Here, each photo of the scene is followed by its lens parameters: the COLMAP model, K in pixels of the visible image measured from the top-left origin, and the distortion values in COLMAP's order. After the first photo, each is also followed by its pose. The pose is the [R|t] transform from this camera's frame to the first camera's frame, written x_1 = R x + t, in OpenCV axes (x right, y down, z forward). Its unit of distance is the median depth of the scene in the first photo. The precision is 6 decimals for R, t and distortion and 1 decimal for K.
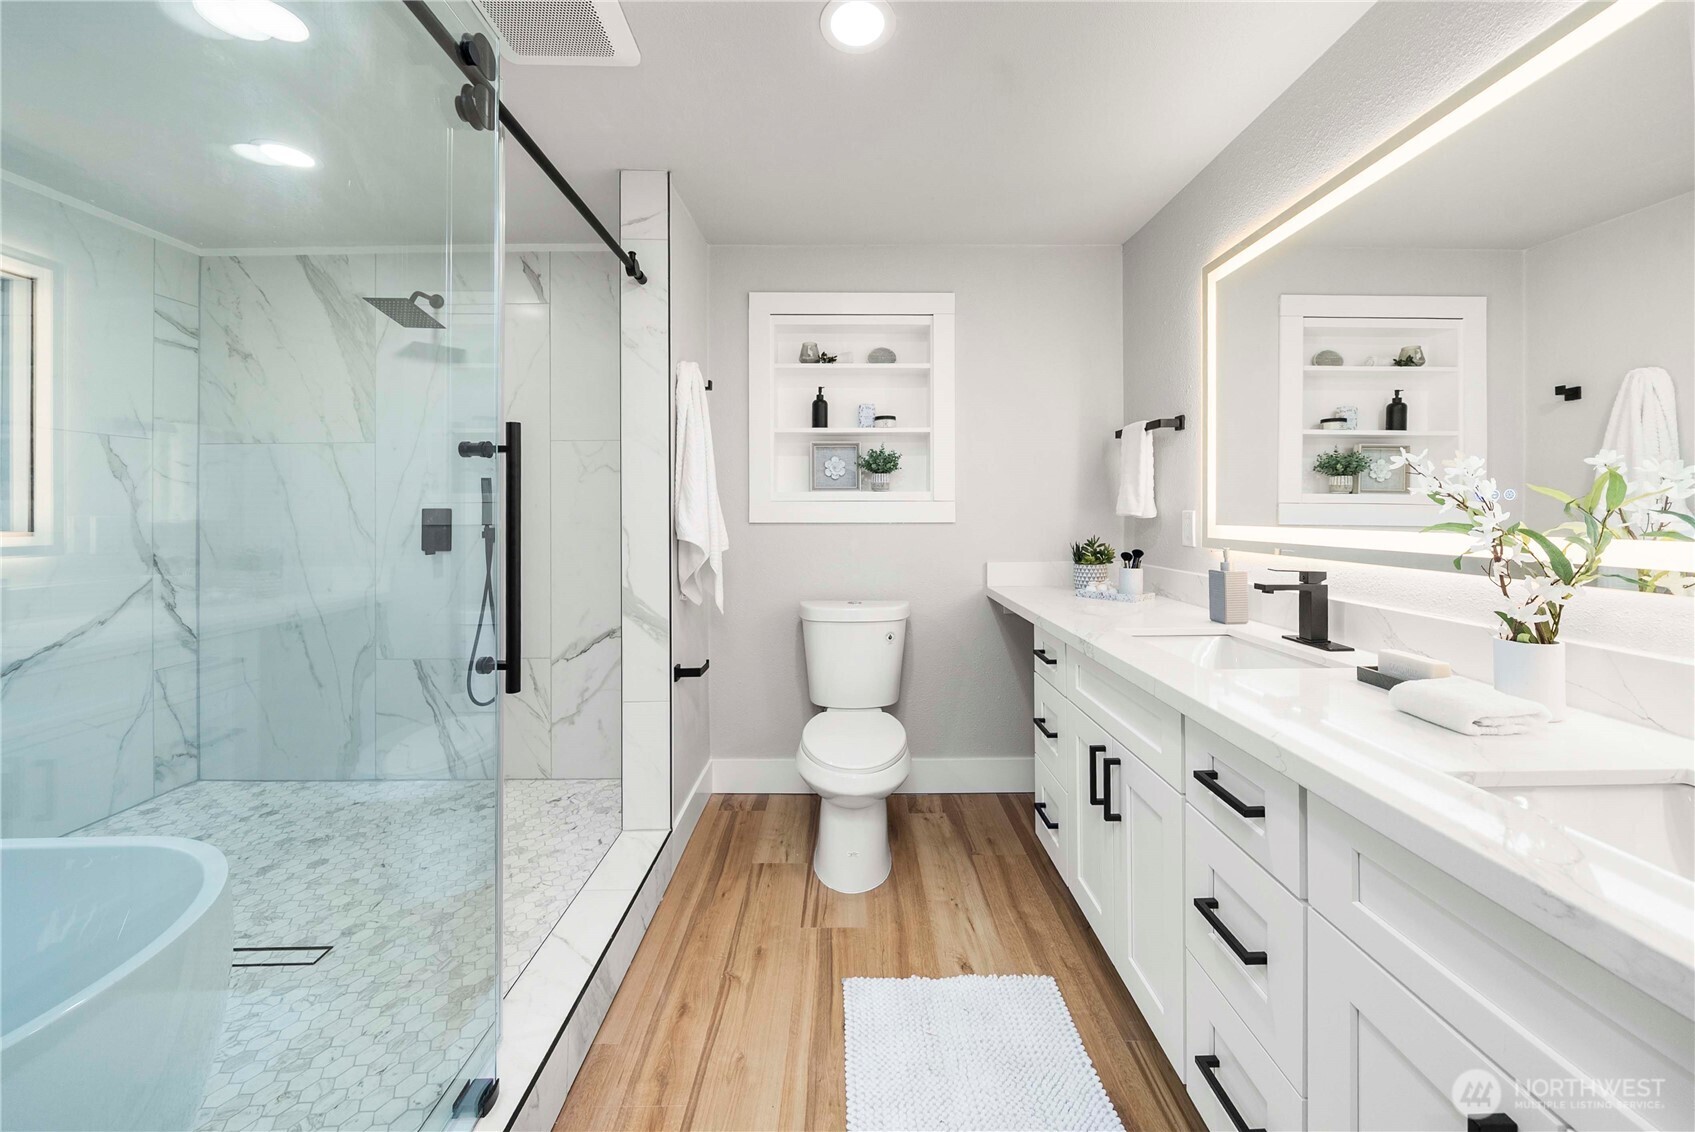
lens RADIAL K [[583.8, 0, 854.2], [0, 583.8, 512.3], [0, 0, 1]] dist [0.000039, -0.000044]
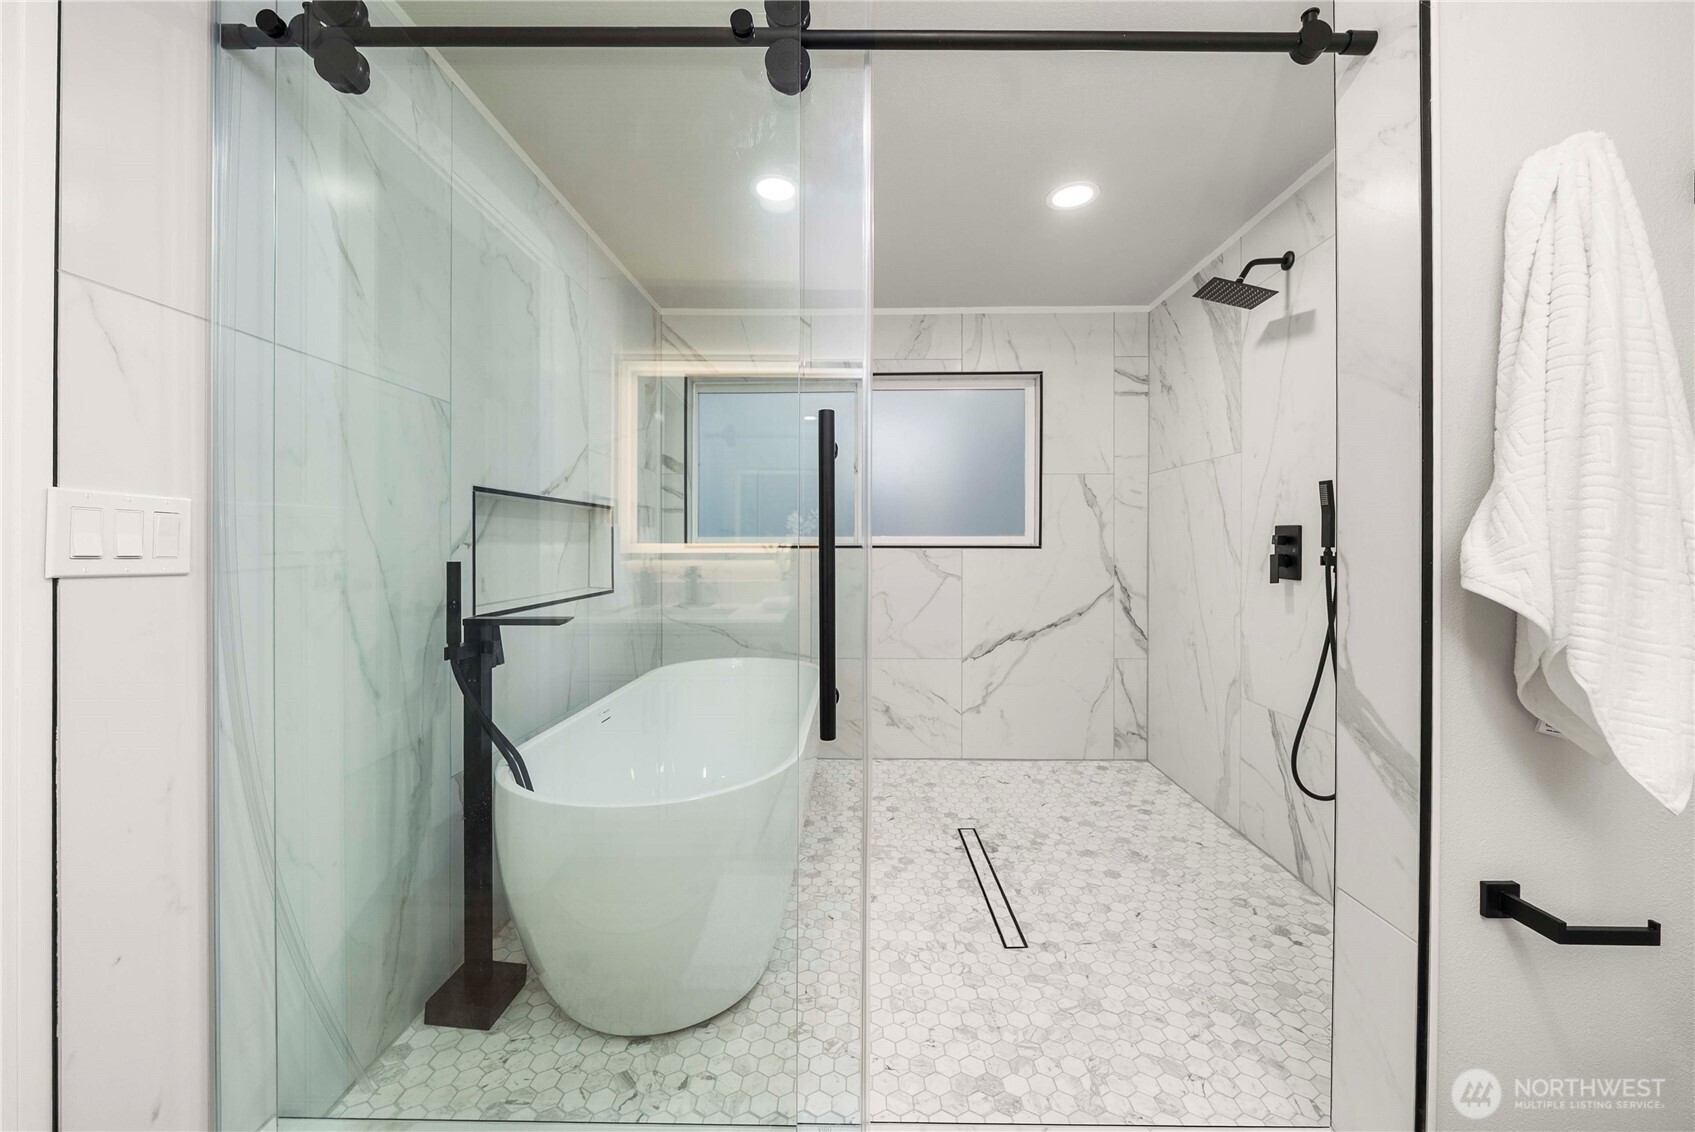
lens RADIAL K [[617.4, 0, 853.0], [0, 617.4, 543.0], [0, 0, 1]] dist [-0.010456, -0.000077]
pose [[-0.015796, 0.010206, -0.999823, 0.129461], [0.000976, 0.999948, 0.010192, 0.008961], [0.999875, -0.000815, -0.015805, 0.466025]]
